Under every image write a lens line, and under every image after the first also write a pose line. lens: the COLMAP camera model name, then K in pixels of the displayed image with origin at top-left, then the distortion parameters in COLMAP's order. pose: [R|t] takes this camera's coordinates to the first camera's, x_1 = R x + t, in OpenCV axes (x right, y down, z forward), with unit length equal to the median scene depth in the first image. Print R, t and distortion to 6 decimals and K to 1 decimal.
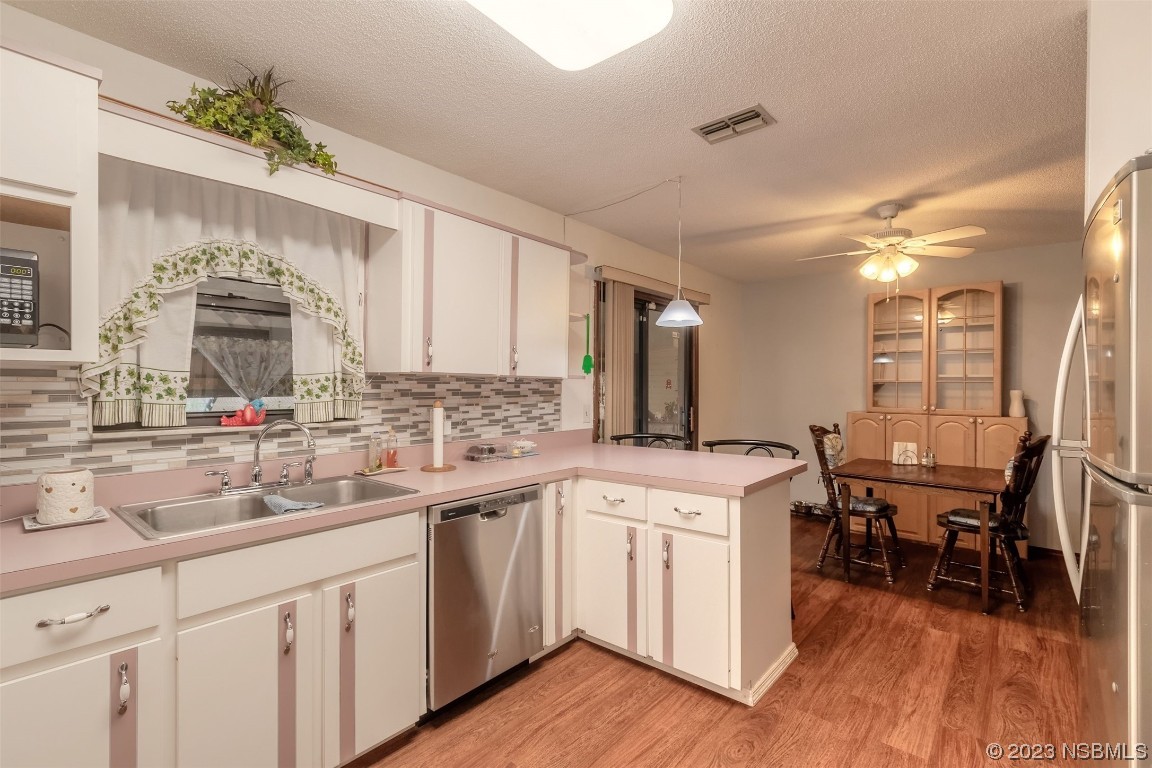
lens RADIAL K [[523.2, 0, 559.2], [0, 523.2, 388.3], [0, 0, 1]] dist [0.006806, -0.000447]
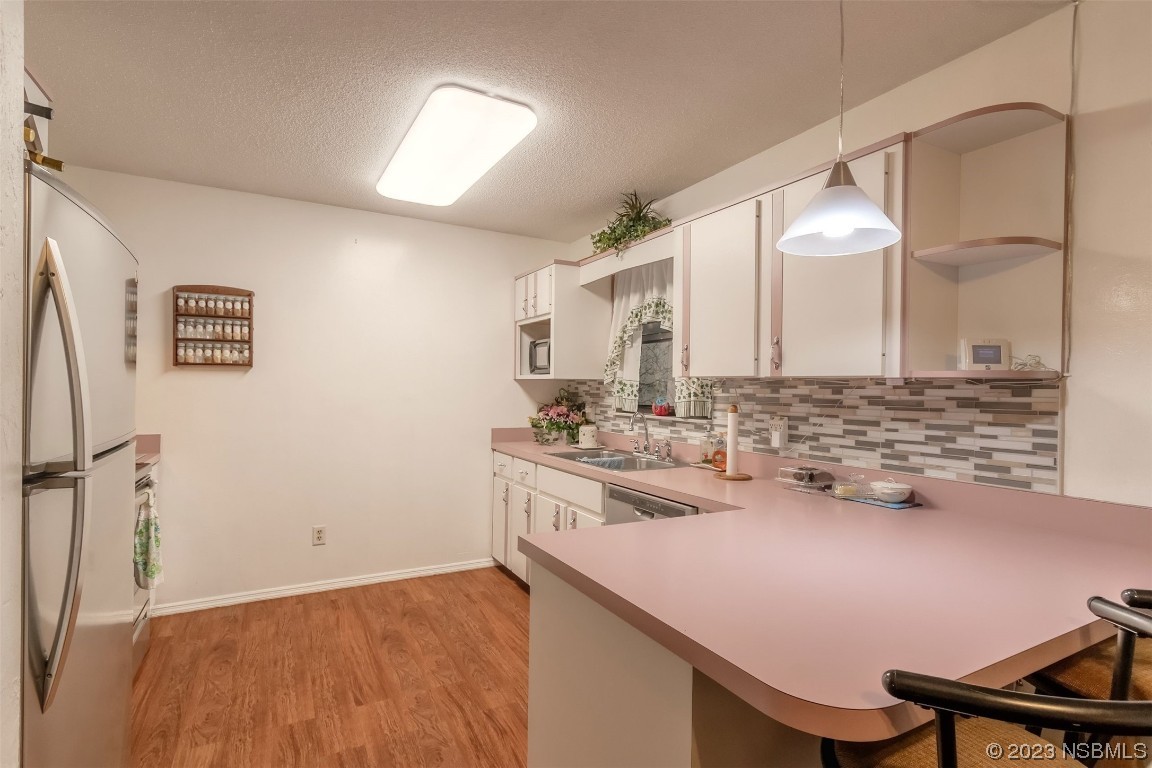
lens RADIAL K [[542.4, 0, 559.4], [0, 542.4, 386.3], [0, 0, 1]] dist [0.003265, 0.000045]
pose [[-0.353842, -0.009421, -0.935258, 0.689054], [-0.016404, 0.999858, -0.003866, -0.002153], [0.935161, 0.013974, -0.353947, 0.900355]]
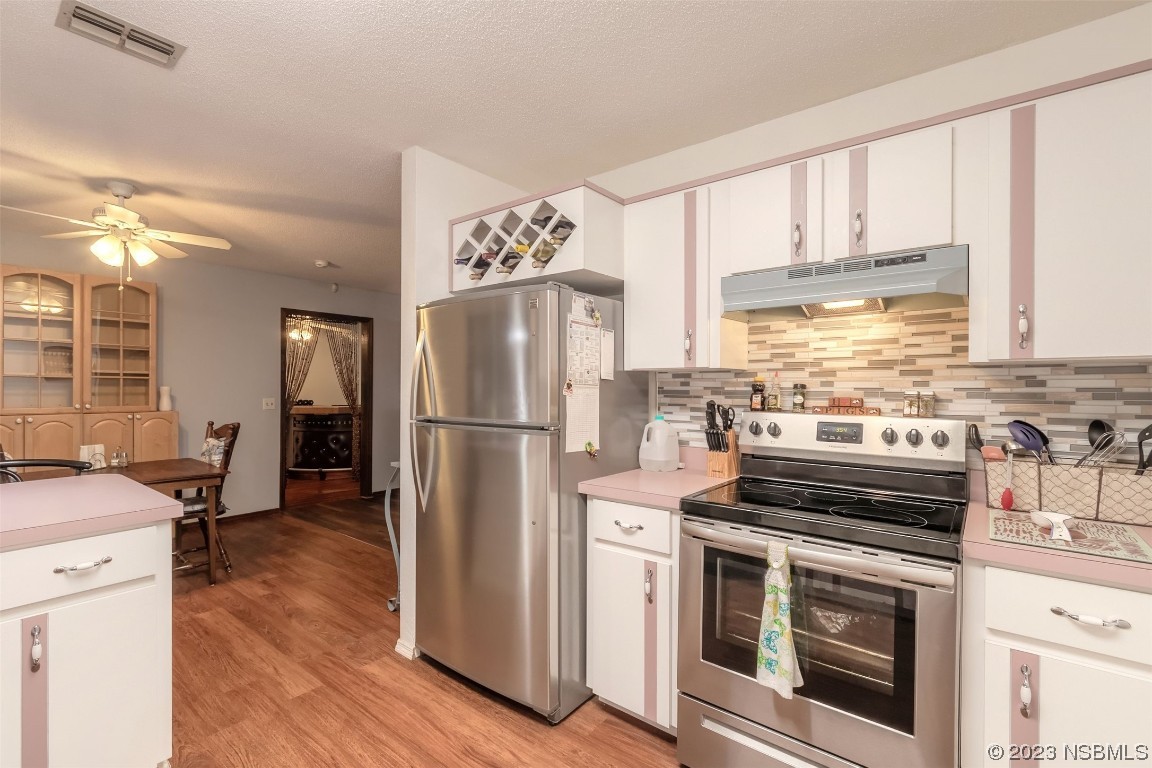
lens RADIAL K [[523.2, 0, 559.2], [0, 523.2, 388.3], [0, 0, 1]] dist [0.006806, -0.000447]
pose [[-0.037082, -0.005372, 0.999298, -0.345182], [-0.002337, 0.999983, 0.005289, -0.000152], [-0.999309, -0.002139, -0.037094, 0.305905]]
